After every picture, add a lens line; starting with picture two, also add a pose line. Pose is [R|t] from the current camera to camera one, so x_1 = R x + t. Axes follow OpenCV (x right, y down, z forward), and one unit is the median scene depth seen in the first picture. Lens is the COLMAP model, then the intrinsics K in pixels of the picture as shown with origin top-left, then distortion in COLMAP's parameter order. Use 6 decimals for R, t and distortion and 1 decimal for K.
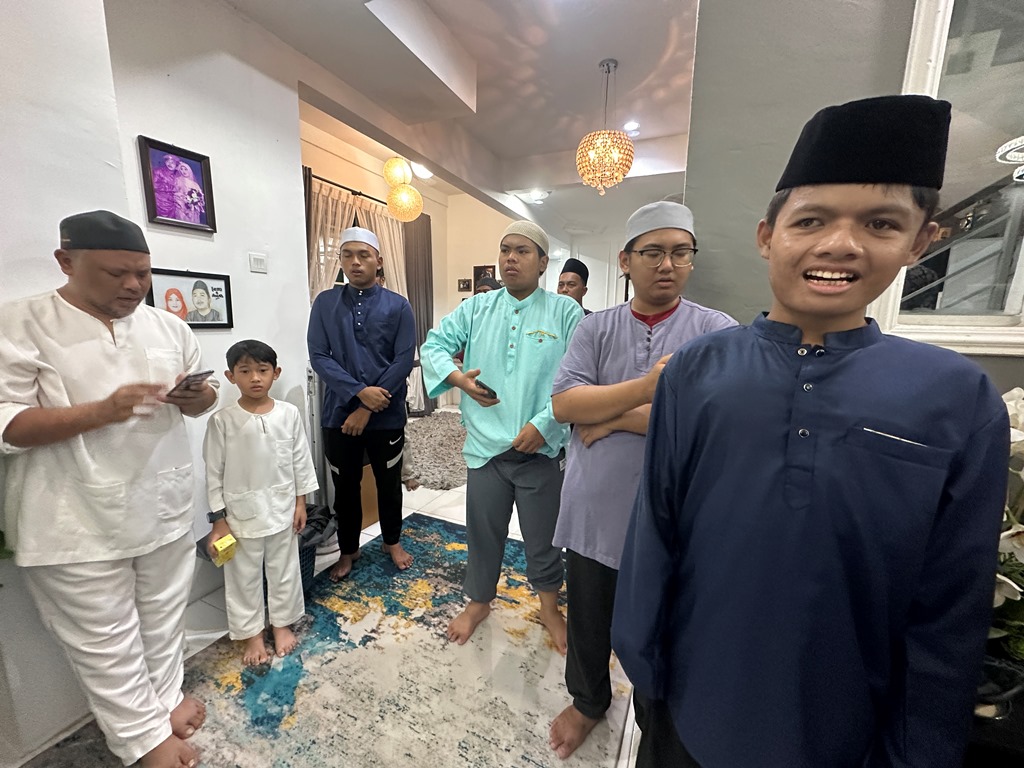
lens RADIAL K [[407.6, 0, 507.3], [0, 407.6, 384.8], [0, 0, 1]] dist [-0.002668, -0.000646]
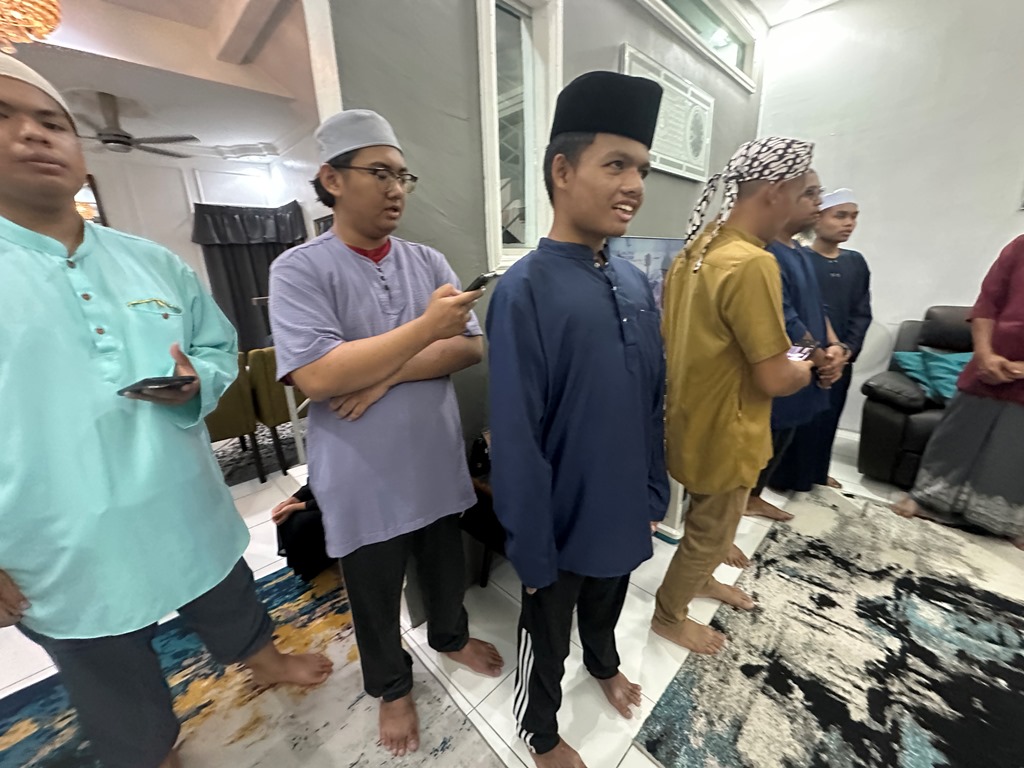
lens RADIAL K [[408.5, 0, 512.0], [0, 408.5, 384.0], [0, 0, 1]] dist [-0.002369, 0.000067]
pose [[0.367045, -0.293167, 0.882797, -0.293717], [0.194057, 0.952288, 0.235560, -0.033523], [-0.909736, 0.084852, 0.406424, 0.295064]]
